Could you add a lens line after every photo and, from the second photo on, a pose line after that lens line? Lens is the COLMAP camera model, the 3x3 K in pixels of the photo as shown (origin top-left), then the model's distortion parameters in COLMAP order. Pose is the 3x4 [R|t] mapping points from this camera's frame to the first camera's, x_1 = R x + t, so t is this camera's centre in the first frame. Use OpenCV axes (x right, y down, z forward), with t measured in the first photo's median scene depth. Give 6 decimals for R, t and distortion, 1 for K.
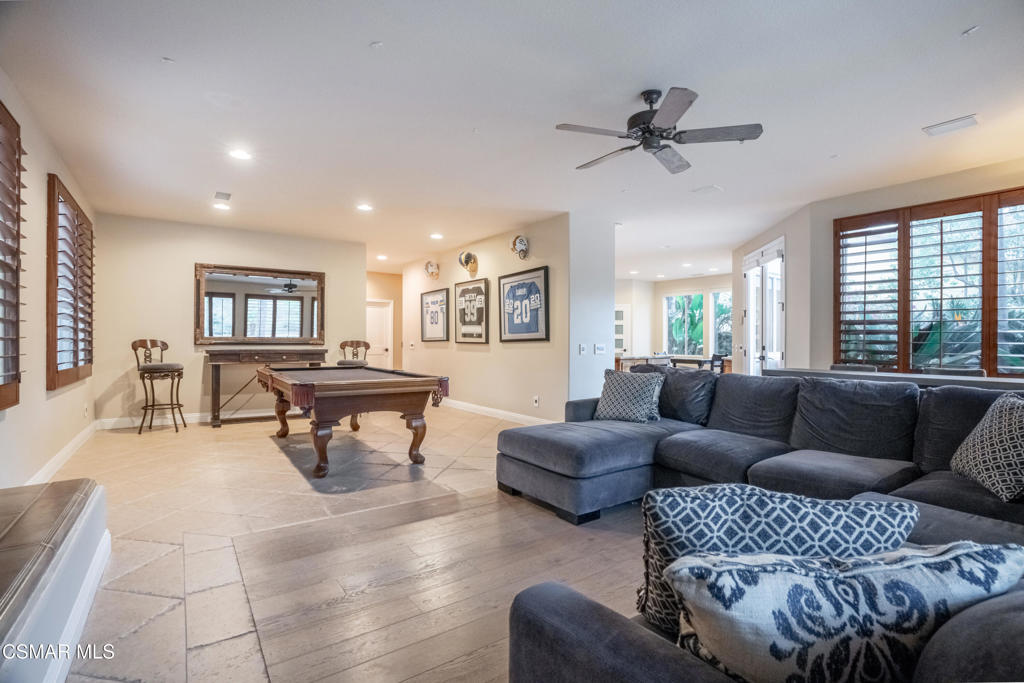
lens RADIAL K [[480.2, 0, 517.3], [0, 480.2, 343.4], [0, 0, 1]] dist [-0.023536, 0.002113]
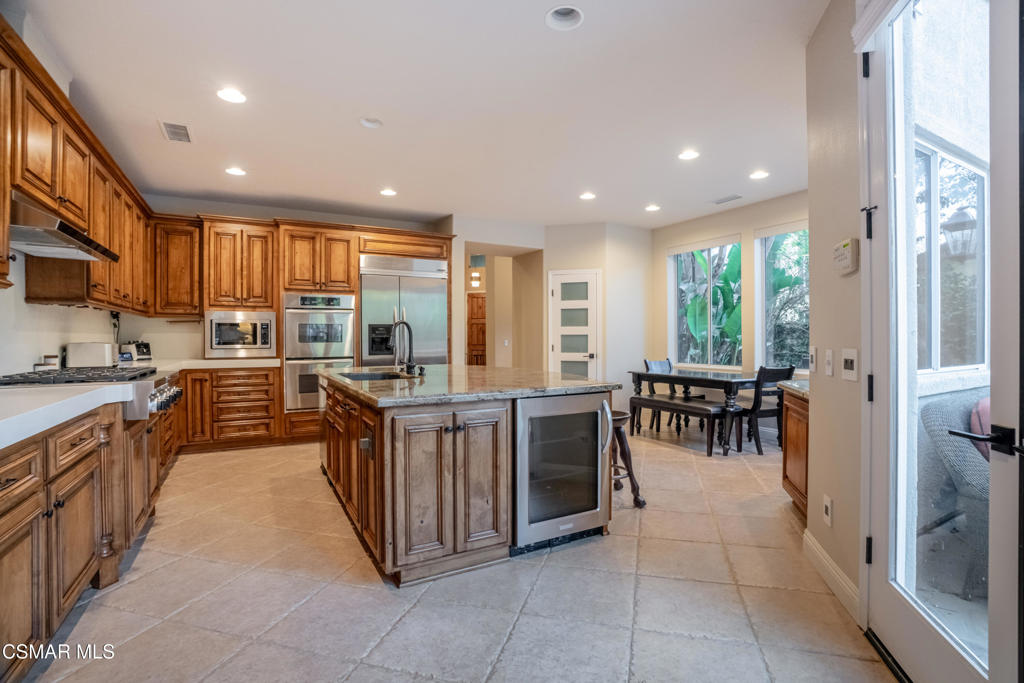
lens RADIAL K [[480.2, 0, 515.6], [0, 480.2, 345.6], [0, 0, 1]] dist [-0.023536, 0.002113]
pose [[0.993572, -0.002628, -0.113171, 0.209179], [0.003401, 0.999972, 0.006638, -0.001335], [0.113150, -0.006980, 0.993553, 0.478094]]
